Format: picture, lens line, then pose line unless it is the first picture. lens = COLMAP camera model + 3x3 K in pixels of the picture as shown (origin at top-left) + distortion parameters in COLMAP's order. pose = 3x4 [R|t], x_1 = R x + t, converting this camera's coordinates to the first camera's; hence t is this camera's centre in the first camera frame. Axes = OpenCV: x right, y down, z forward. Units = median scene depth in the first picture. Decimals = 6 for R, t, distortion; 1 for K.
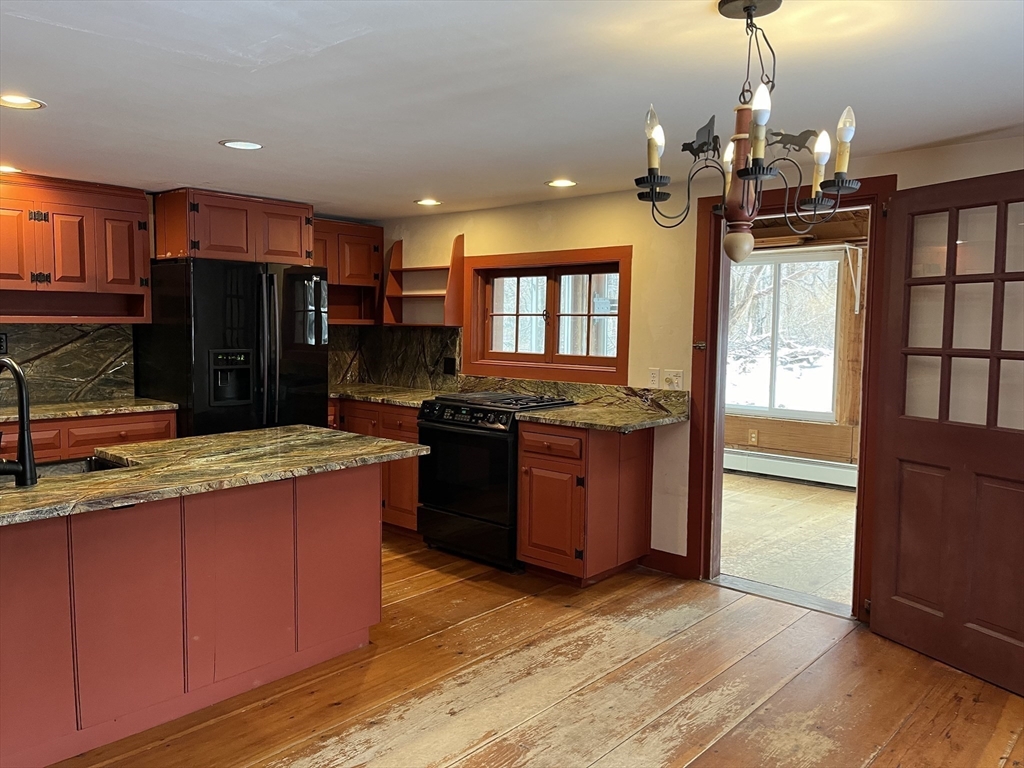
lens RADIAL K [[774.0, 0, 511.4], [0, 774.0, 384.7], [0, 0, 1]] dist [0.074405, -0.101548]
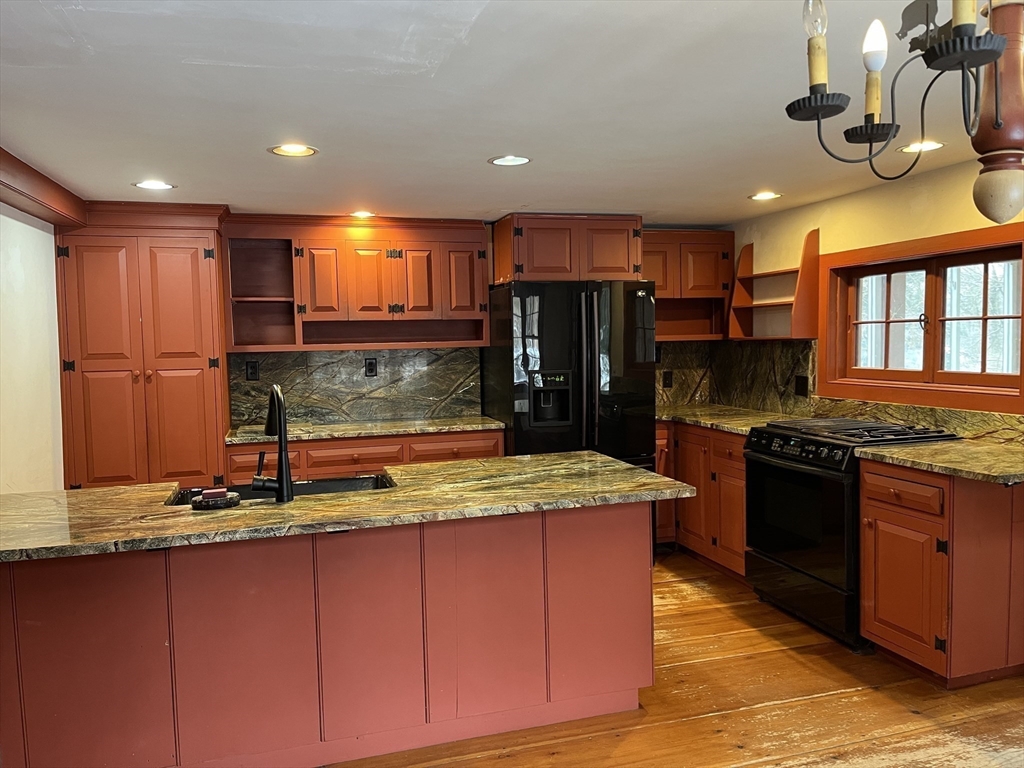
lens RADIAL K [[774.0, 0, 509.0], [0, 774.0, 387.5], [0, 0, 1]] dist [0.074405, -0.101548]
pose [[0.850896, 0.002407, -0.525328, 0.120709], [-0.010276, 0.999874, -0.012062, -0.011254], [0.525233, 0.015661, 0.850814, 0.138867]]
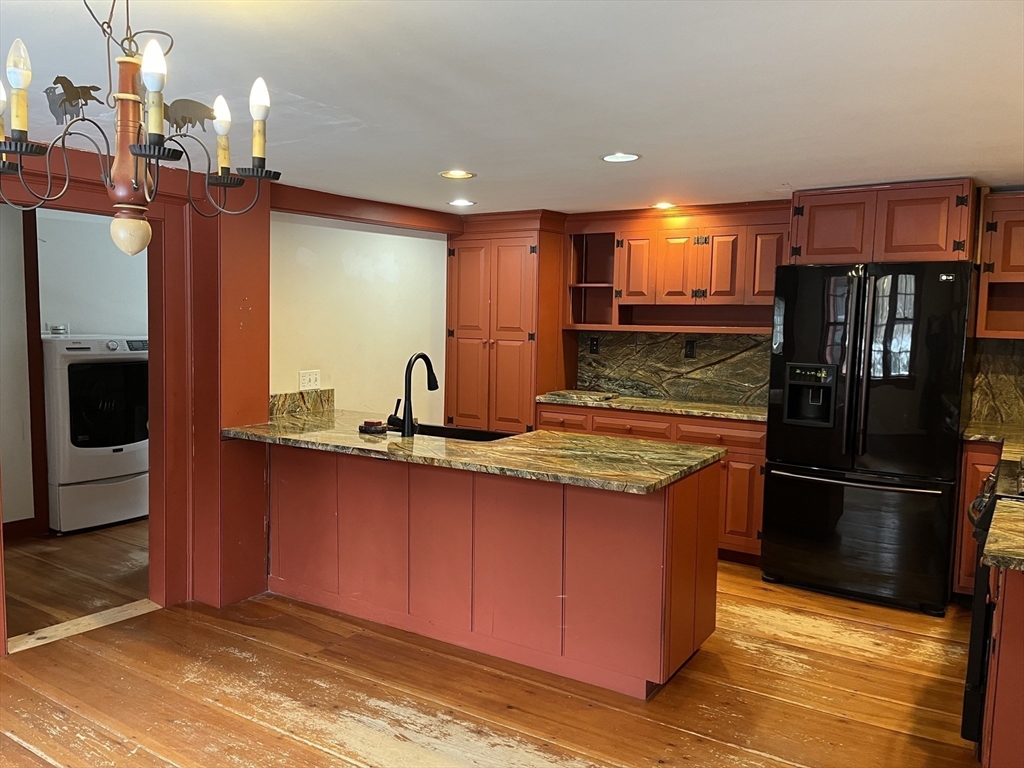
lens RADIAL K [[774.0, 0, 509.7], [0, 774.0, 392.7], [0, 0, 1]] dist [0.074405, -0.101548]
pose [[0.163641, 0.087578, -0.982625, 0.494577], [-0.094810, 0.992837, 0.072700, -0.047012], [0.981954, 0.081266, 0.170772, 0.533379]]
